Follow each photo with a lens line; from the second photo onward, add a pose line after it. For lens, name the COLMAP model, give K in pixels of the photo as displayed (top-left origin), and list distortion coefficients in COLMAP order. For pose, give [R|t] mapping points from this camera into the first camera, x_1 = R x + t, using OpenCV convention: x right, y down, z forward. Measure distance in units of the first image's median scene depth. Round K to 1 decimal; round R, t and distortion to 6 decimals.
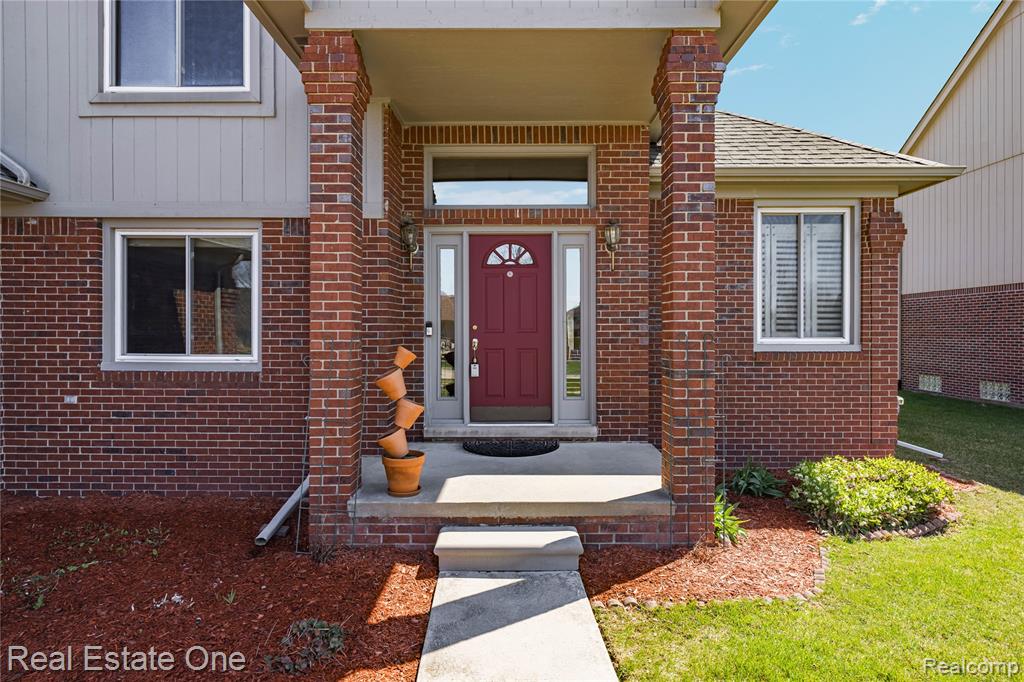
lens RADIAL K [[562.3, 0, 504.5], [0, 562.3, 333.2], [0, 0, 1]] dist [0.000790, -0.000171]
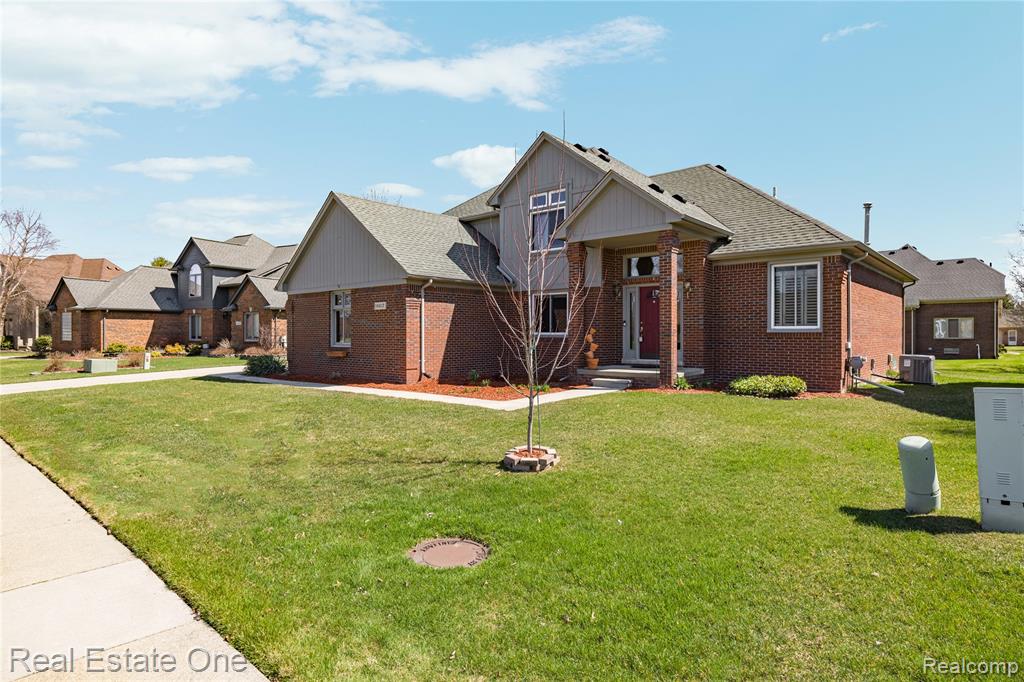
lens RADIAL K [[562.3, 0, 504.5], [0, 562.3, 333.2], [0, 0, 1]] dist [0.000790, -0.000171]
pose [[0.748757, -0.001374, -0.662843, 1.195094], [-0.003453, 0.999976, -0.005972, 0.055842], [0.662835, 0.006760, 0.748735, -1.365416]]
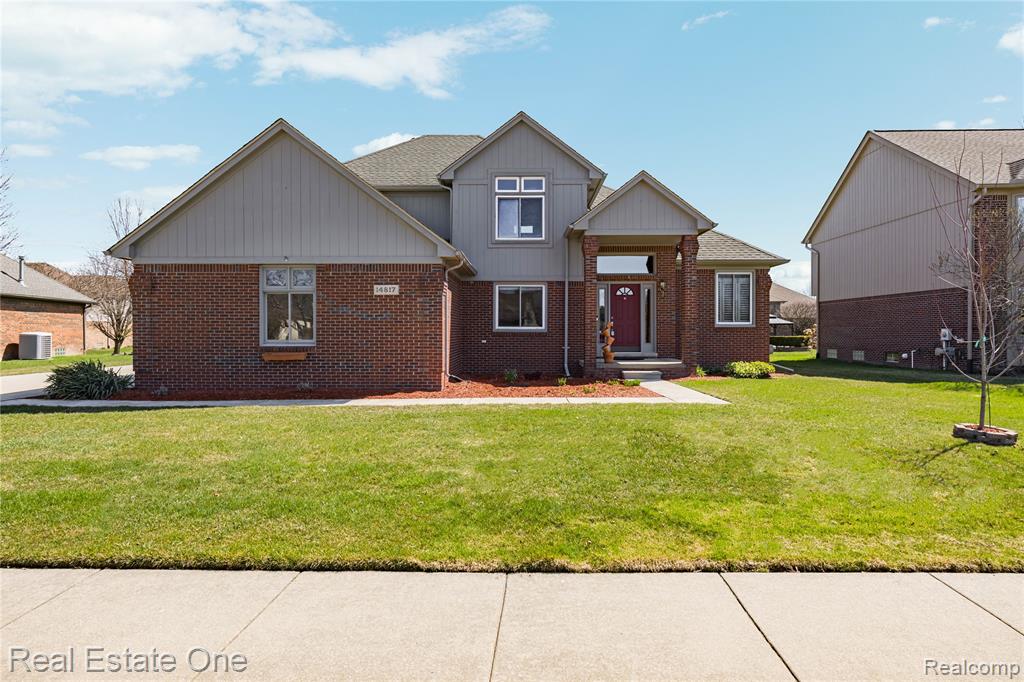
lens RADIAL K [[562.3, 0, 504.5], [0, 562.3, 333.2], [0, 0, 1]] dist [0.000790, -0.000171]
pose [[0.999934, -0.000014, -0.011446, -0.548343], [-0.000004, 0.999999, -0.001532, 0.069726], [0.011446, 0.001532, 0.999933, -1.760965]]
